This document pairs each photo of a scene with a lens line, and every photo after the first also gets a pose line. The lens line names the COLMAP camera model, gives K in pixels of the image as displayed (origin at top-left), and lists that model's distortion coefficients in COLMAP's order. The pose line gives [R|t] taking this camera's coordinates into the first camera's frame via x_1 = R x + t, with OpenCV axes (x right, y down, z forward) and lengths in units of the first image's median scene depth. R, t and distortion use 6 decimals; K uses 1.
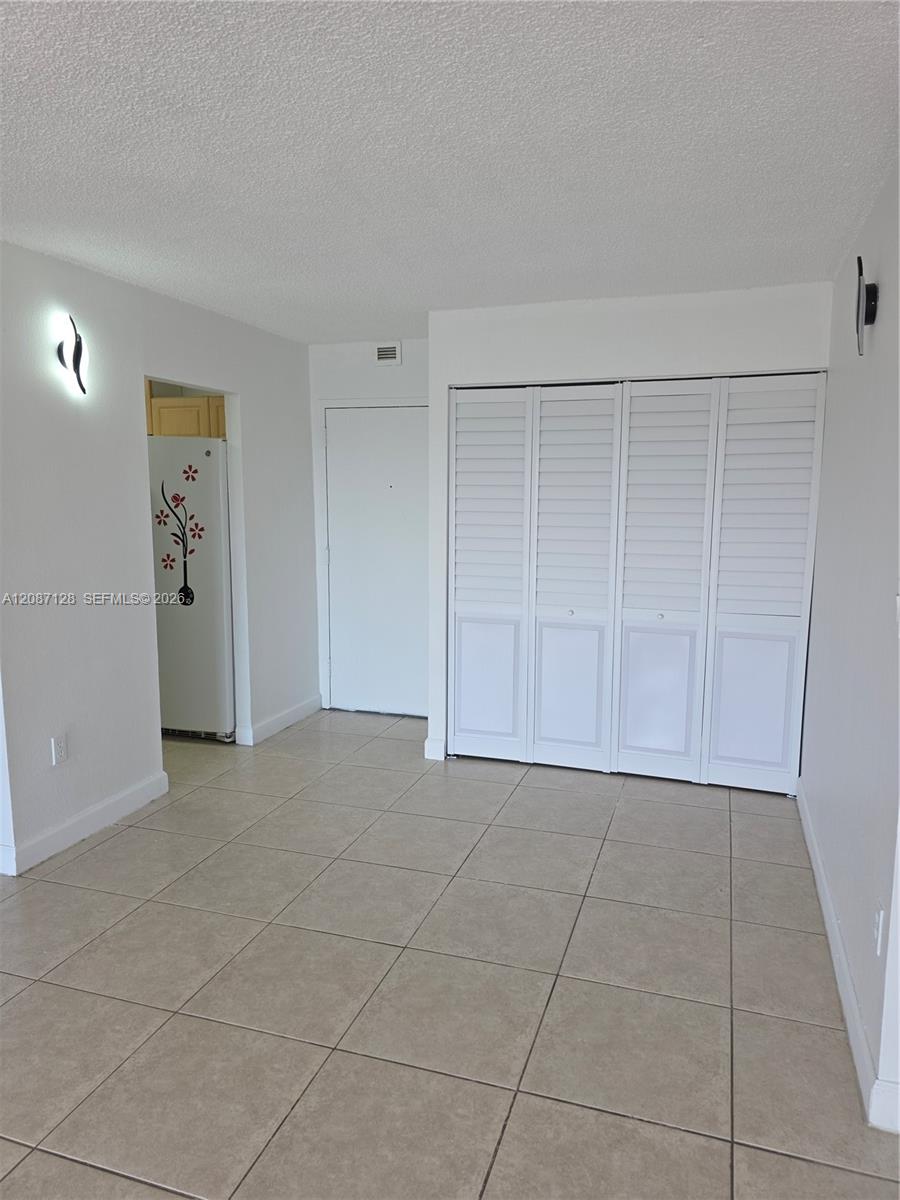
lens RADIAL K [[807.8, 0, 457.8], [0, 807.8, 594.1], [0, 0, 1]] dist [0.060867, -0.041297]
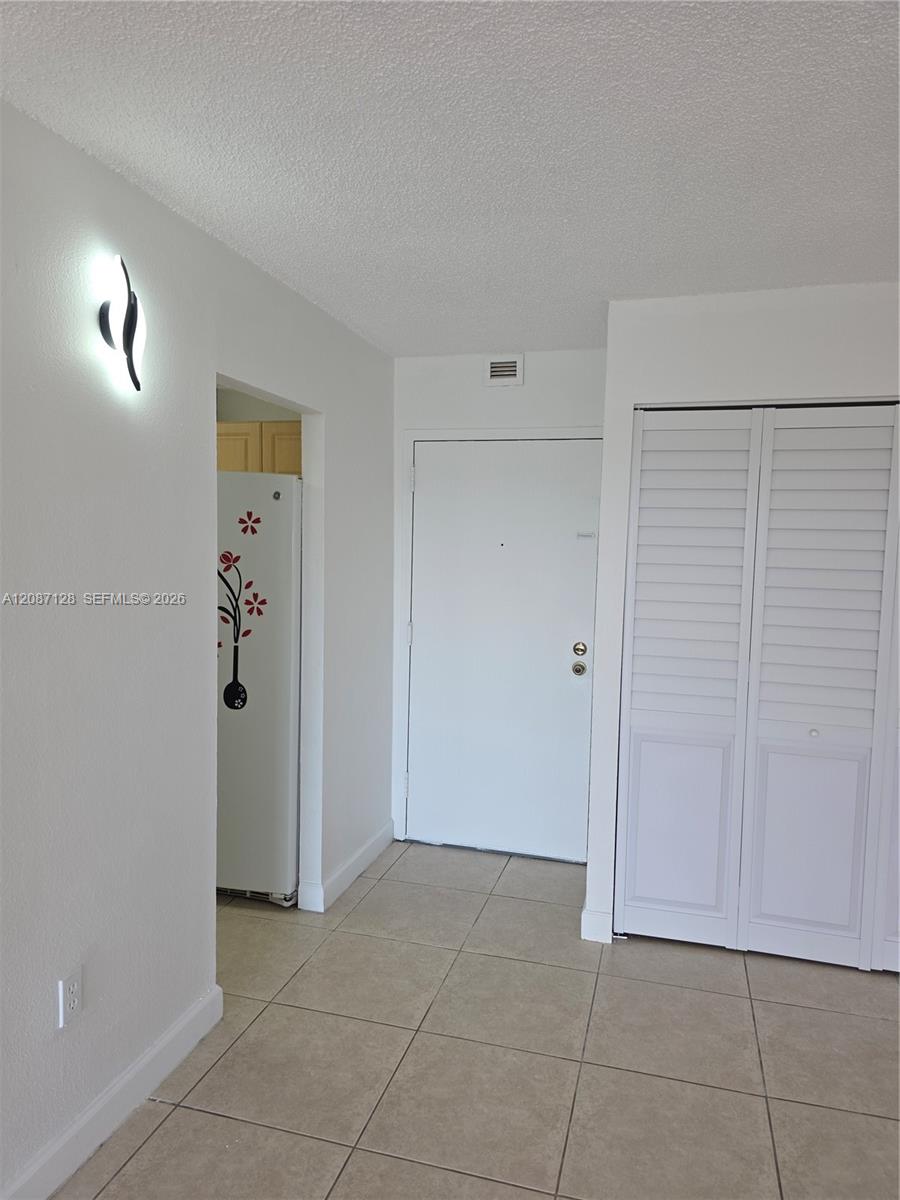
lens RADIAL K [[807.8, 0, 452.5], [0, 807.8, 597.8], [0, 0, 1]] dist [0.060867, -0.041297]
pose [[0.998722, 0.013522, 0.048705, -0.187826], [-0.010451, 0.997973, -0.062772, -0.041577], [-0.049455, 0.062182, 0.996839, 0.294979]]
